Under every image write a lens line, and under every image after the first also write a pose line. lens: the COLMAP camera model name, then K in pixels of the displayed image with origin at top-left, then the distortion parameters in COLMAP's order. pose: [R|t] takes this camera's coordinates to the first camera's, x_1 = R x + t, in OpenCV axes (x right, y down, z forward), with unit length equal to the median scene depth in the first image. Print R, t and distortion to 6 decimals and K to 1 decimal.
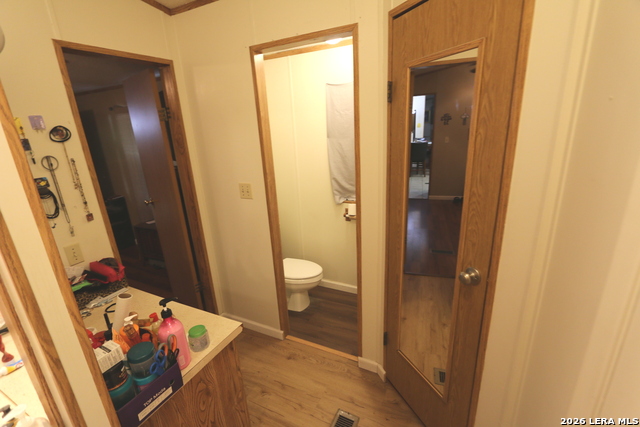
lens RADIAL K [[291.8, 0, 317.7], [0, 291.8, 216.0], [0, 0, 1]] dist [-0.015472, 0.000111]
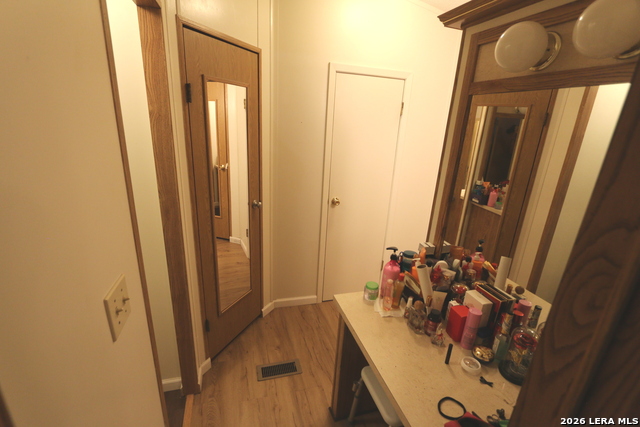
lens RADIAL K [[291.8, 0, 317.7], [0, 291.8, 212.5], [0, 0, 1]] dist [-0.015472, 0.000111]
pose [[-0.678816, -0.199738, 0.706621, -0.724765], [0.210383, 0.869053, 0.447756, -0.333281], [-0.703525, 0.452605, -0.547906, 1.140544]]
